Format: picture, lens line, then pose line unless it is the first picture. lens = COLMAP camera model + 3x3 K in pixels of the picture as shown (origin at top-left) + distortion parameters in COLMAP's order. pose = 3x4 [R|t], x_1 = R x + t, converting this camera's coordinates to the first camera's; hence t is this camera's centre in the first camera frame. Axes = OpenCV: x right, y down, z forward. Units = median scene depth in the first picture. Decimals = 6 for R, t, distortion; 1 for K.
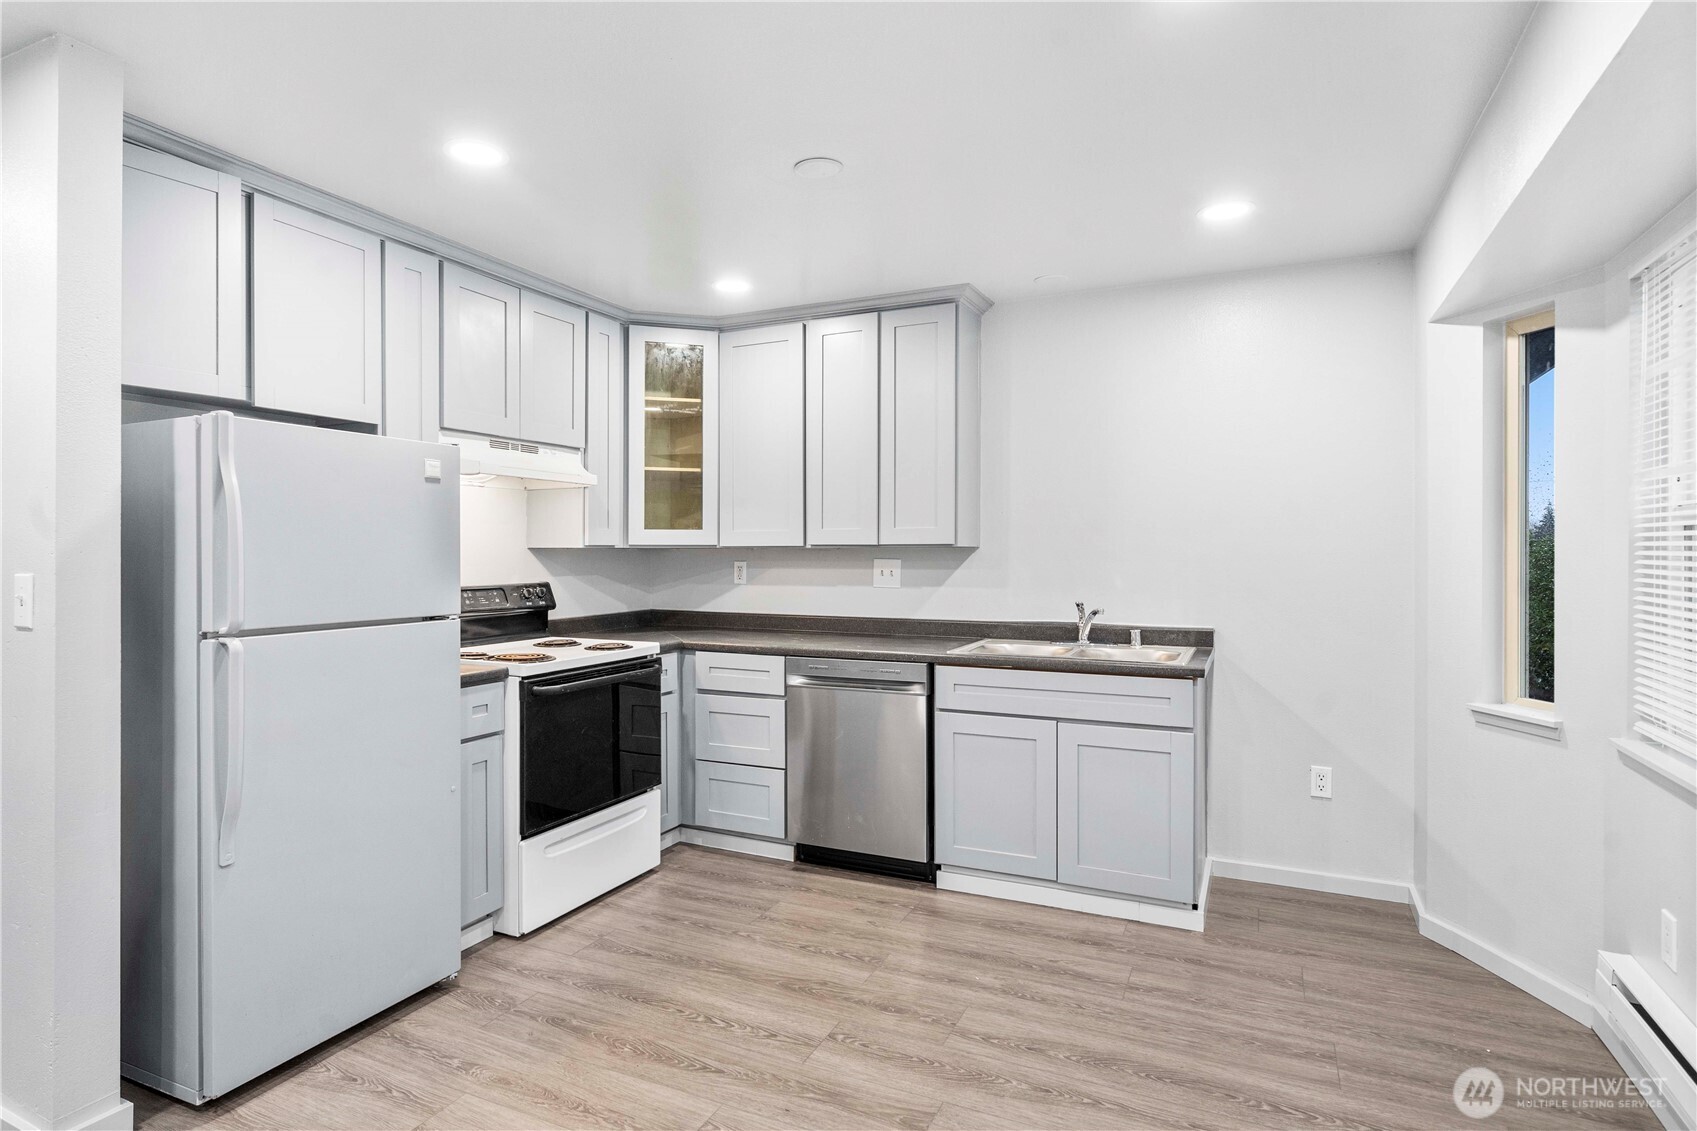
lens RADIAL K [[879.4, 0, 825.7], [0, 879.4, 556.1], [0, 0, 1]] dist [0.002040, 0.000064]
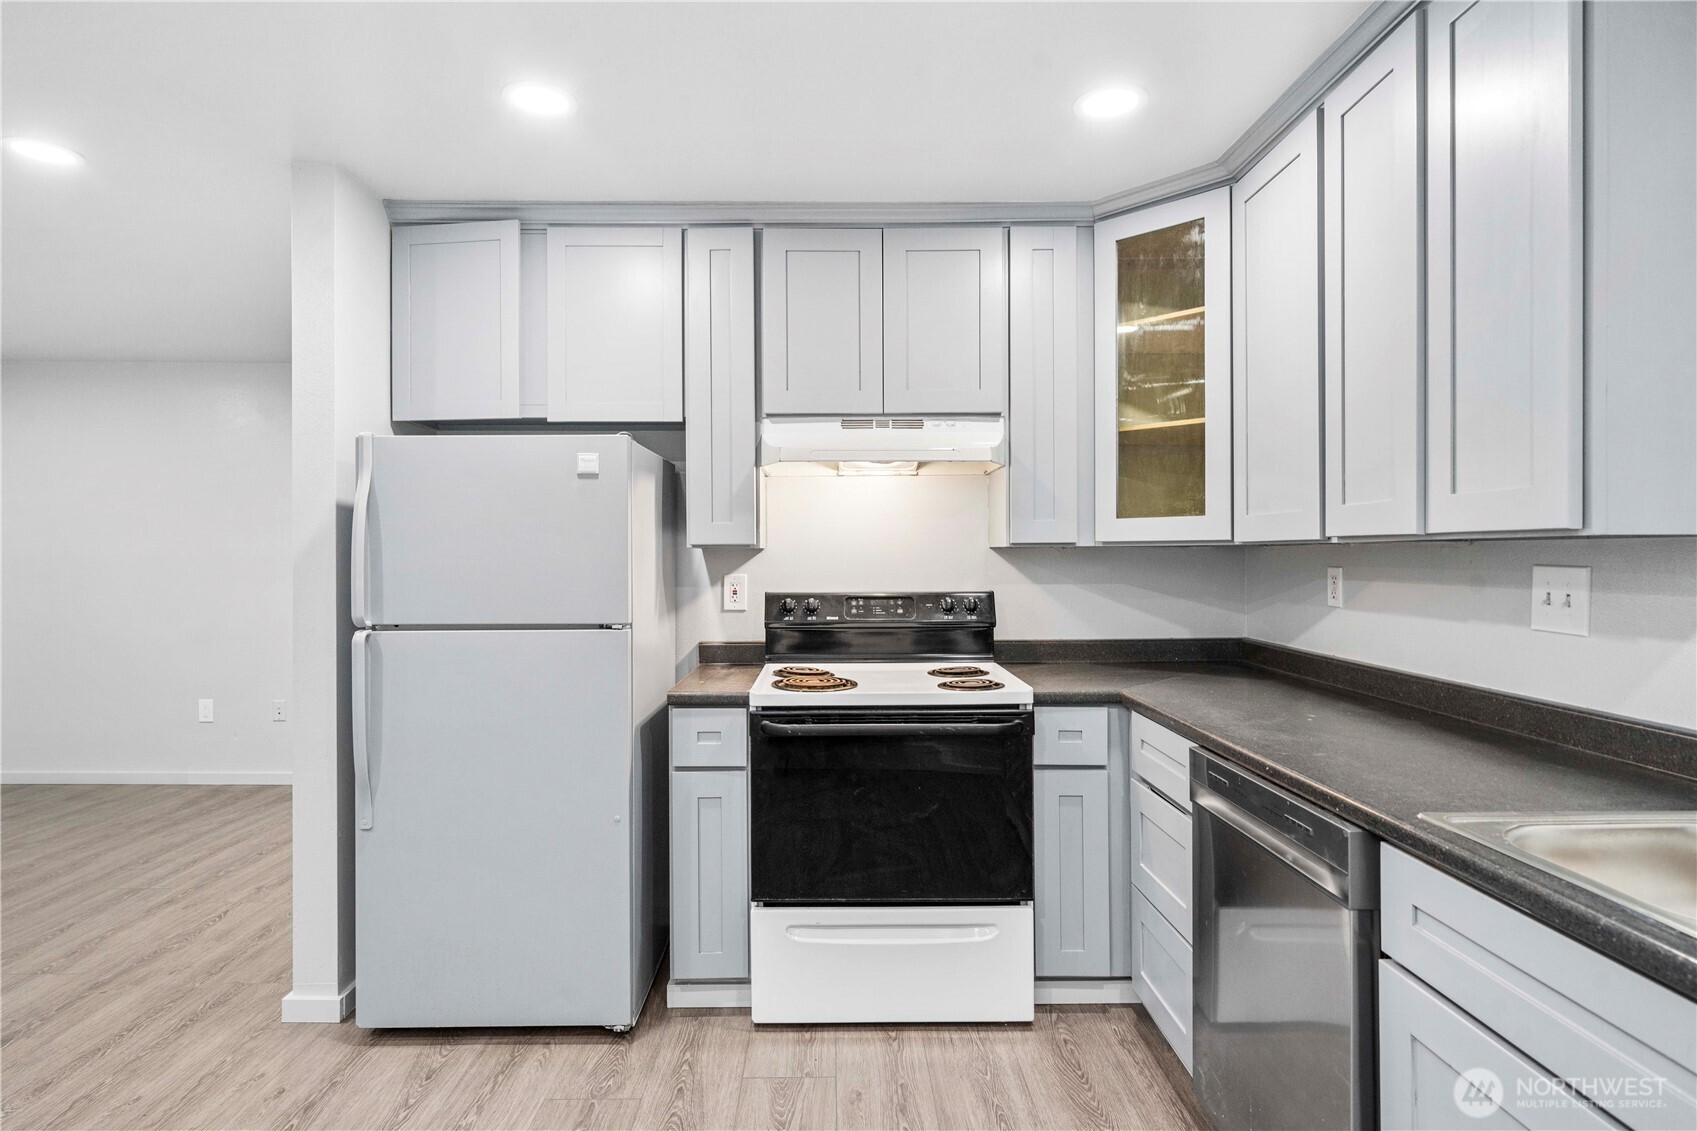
lens RADIAL K [[879.4, 0, 825.7], [0, 879.4, 556.1], [0, 0, 1]] dist [0.002040, 0.000064]
pose [[0.452142, 0.001089, -0.891945, 0.336080], [-0.000106, 0.999999, 0.001167, -0.002612], [0.891946, -0.000433, 0.452142, 0.560551]]
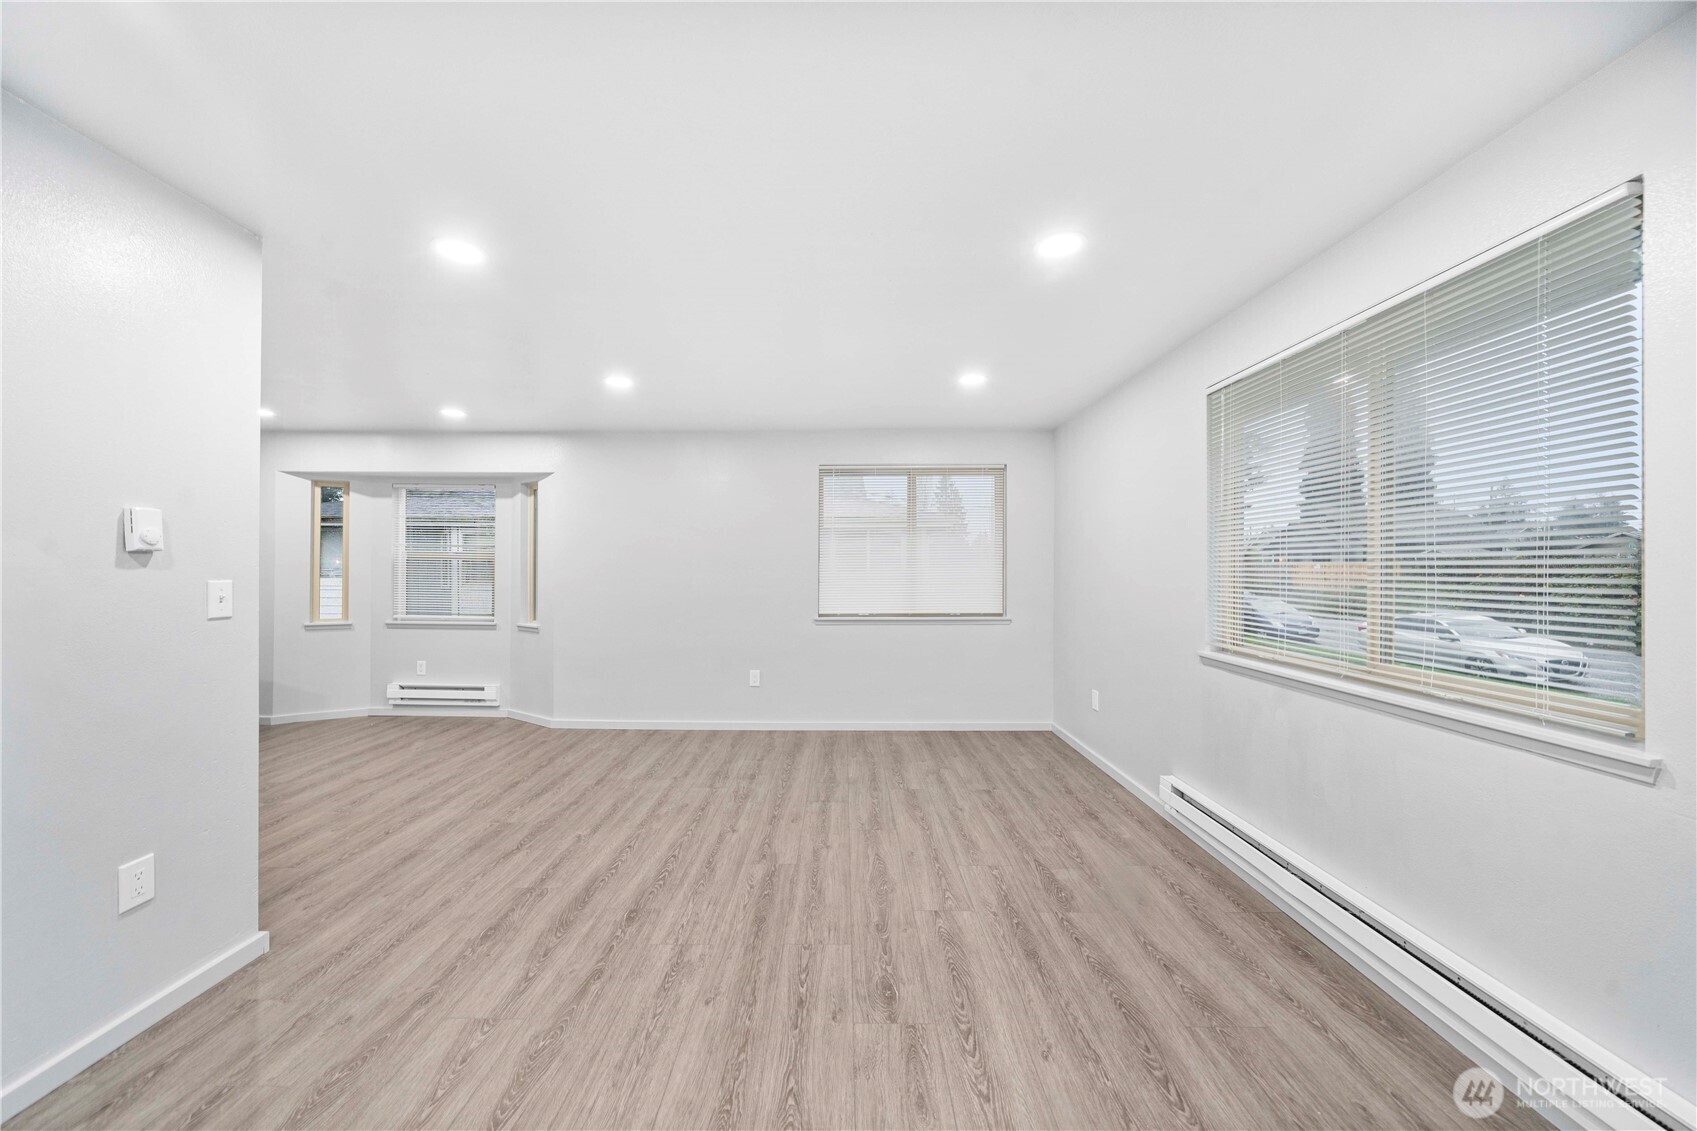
lens RADIAL K [[592.4, 0, 840.6], [0, 592.4, 562.9], [0, 0, 1]] dist [-0.002695, -0.000297]
pose [[-0.443478, 0.006031, 0.896265, -1.218730], [-0.004383, 0.999951, -0.008898, -0.002290], [-0.896274, -0.007874, -0.443430, 0.256355]]
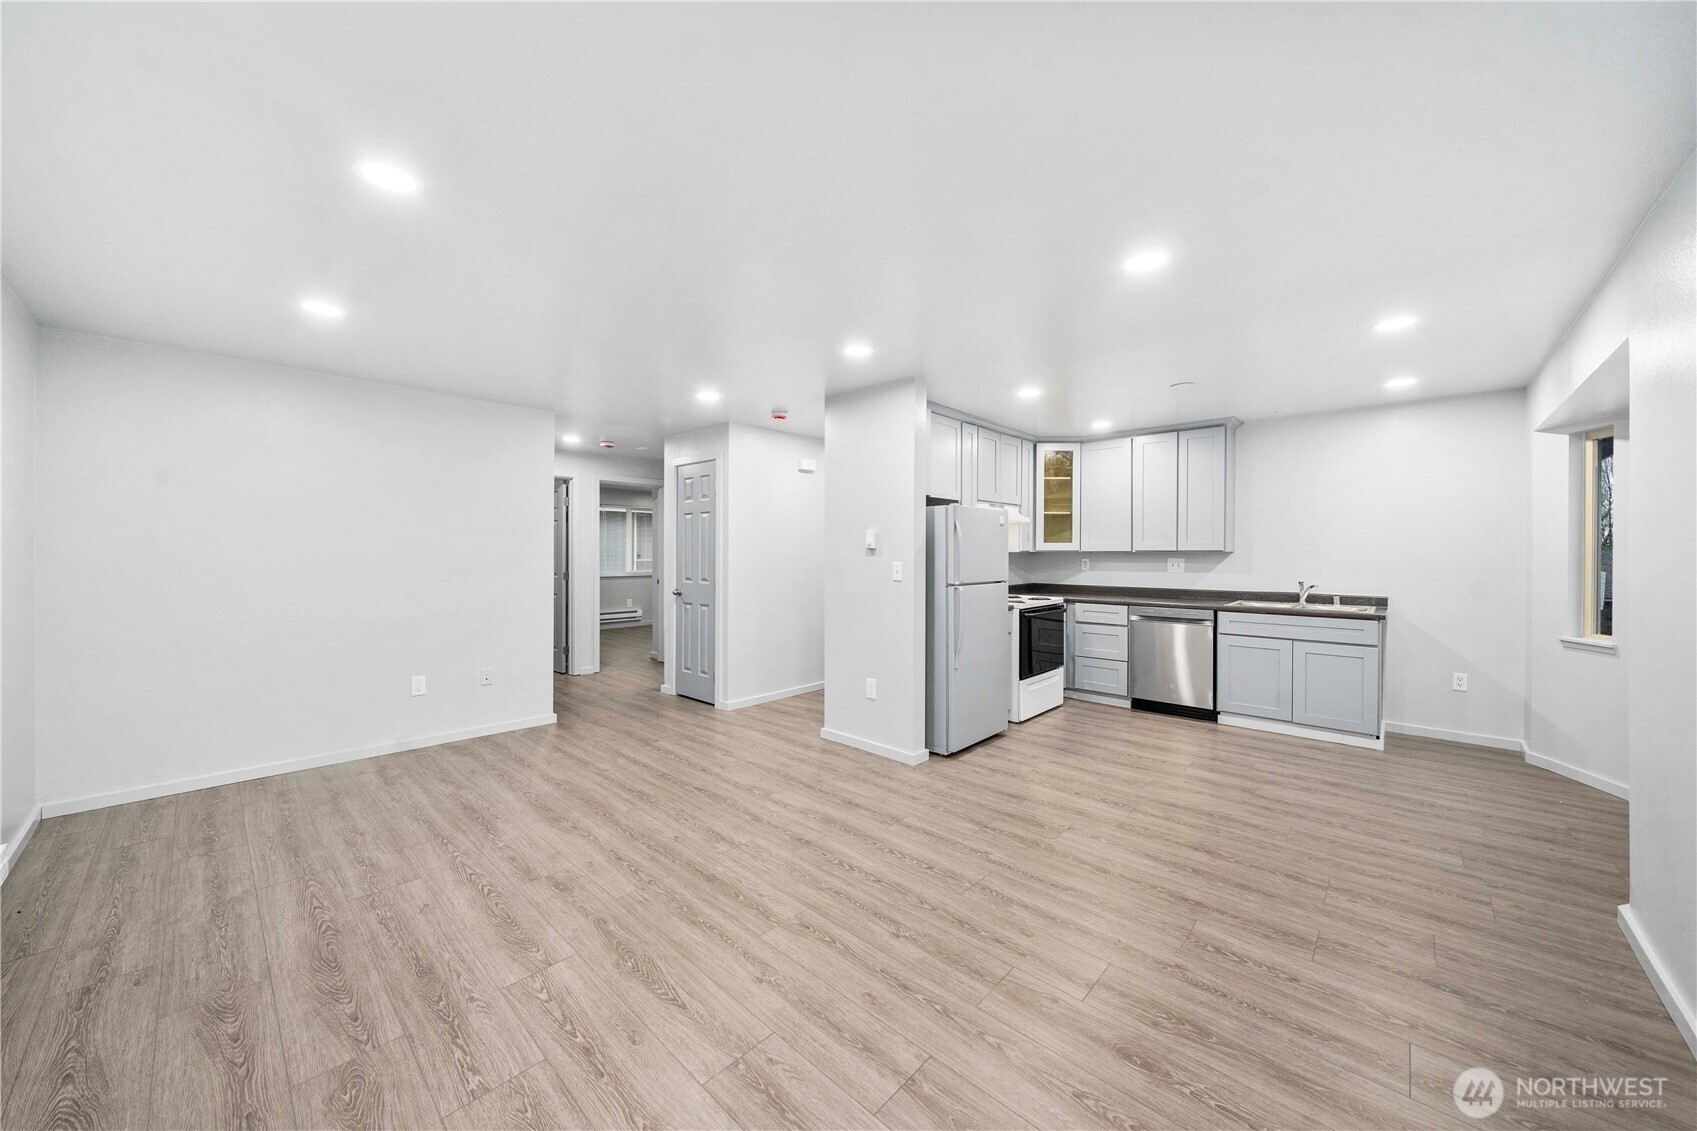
lens RADIAL K [[604.3, 0, 824.9], [0, 604.3, 557.1], [0, 0, 1]] dist [-0.006632, -0.000131]
pose [[0.953986, 0.003768, -0.299827, -0.305960], [-0.002588, 0.999987, 0.004333, -0.002586], [0.299839, -0.003357, 0.953984, -0.551510]]
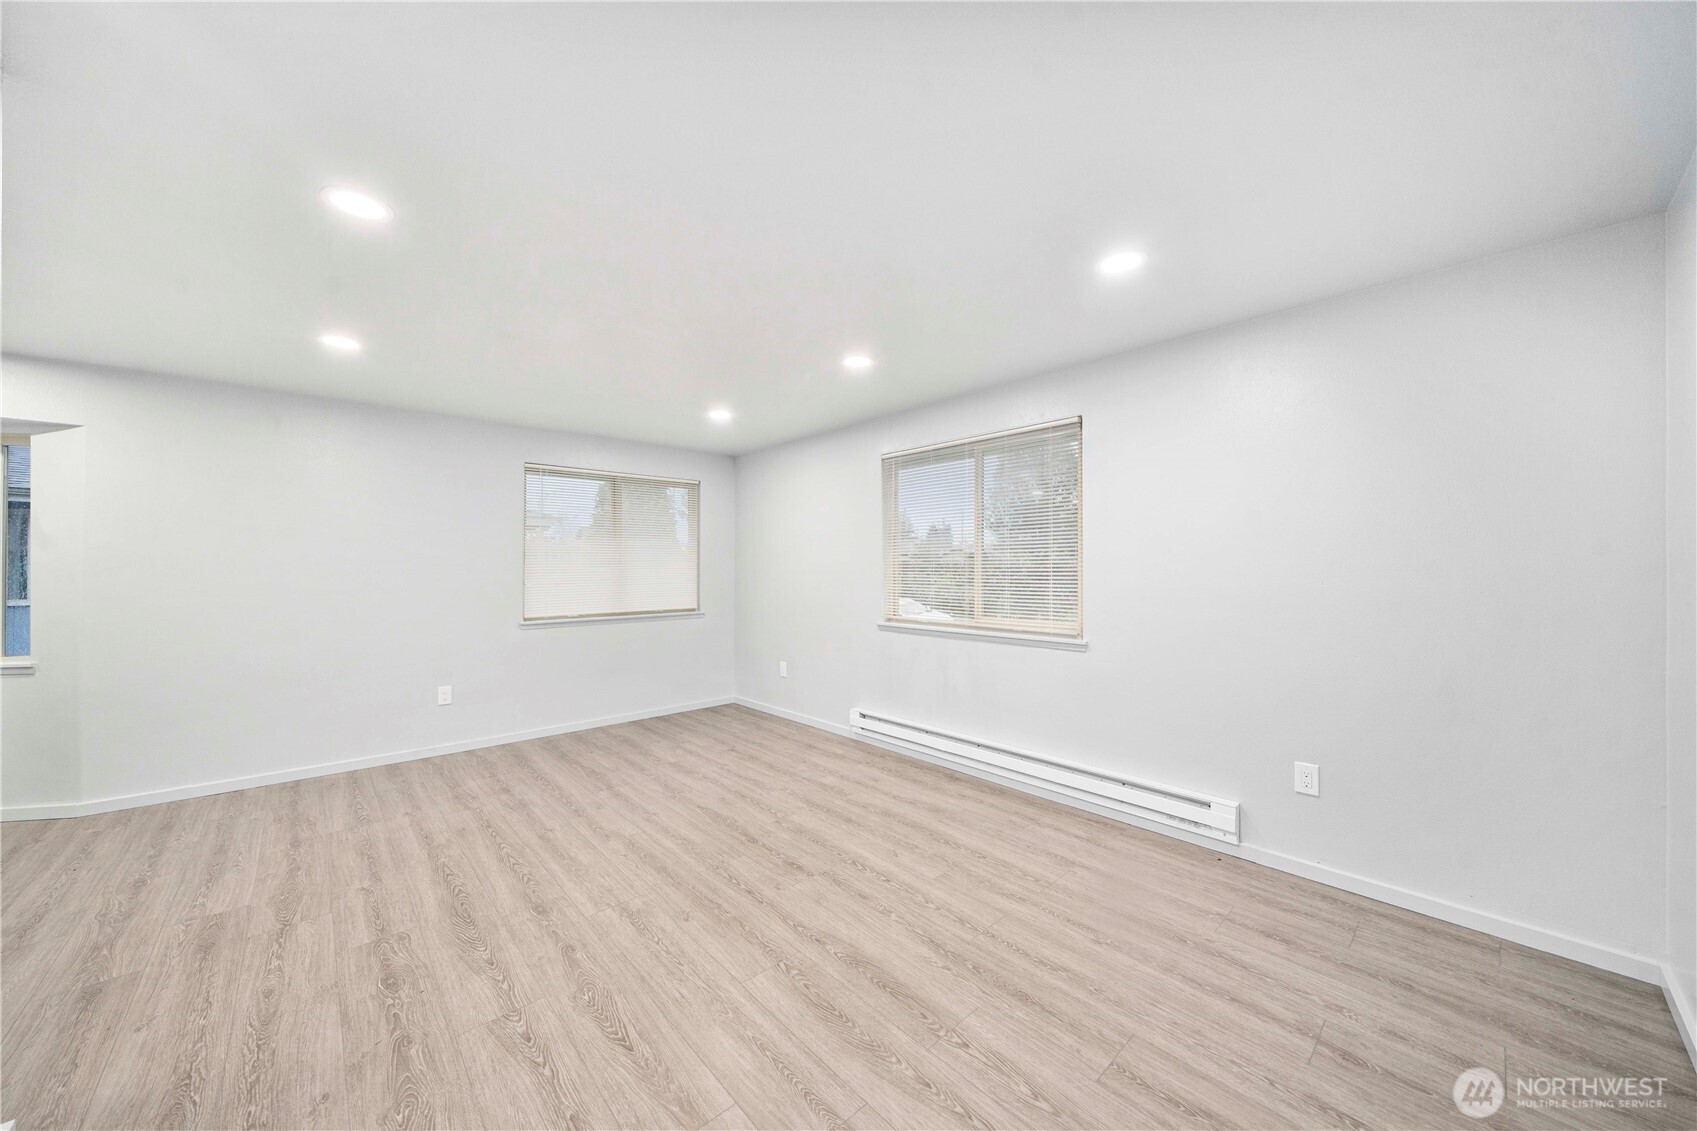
lens RADIAL K [[592.4, 0, 840.6], [0, 592.4, 562.9], [0, 0, 1]] dist [-0.002695, -0.000297]
pose [[-0.933164, 0.005651, 0.359406, -1.095499], [0.000701, 0.999903, -0.013903, -0.000714], [-0.359450, -0.012722, -0.933078, 0.656495]]
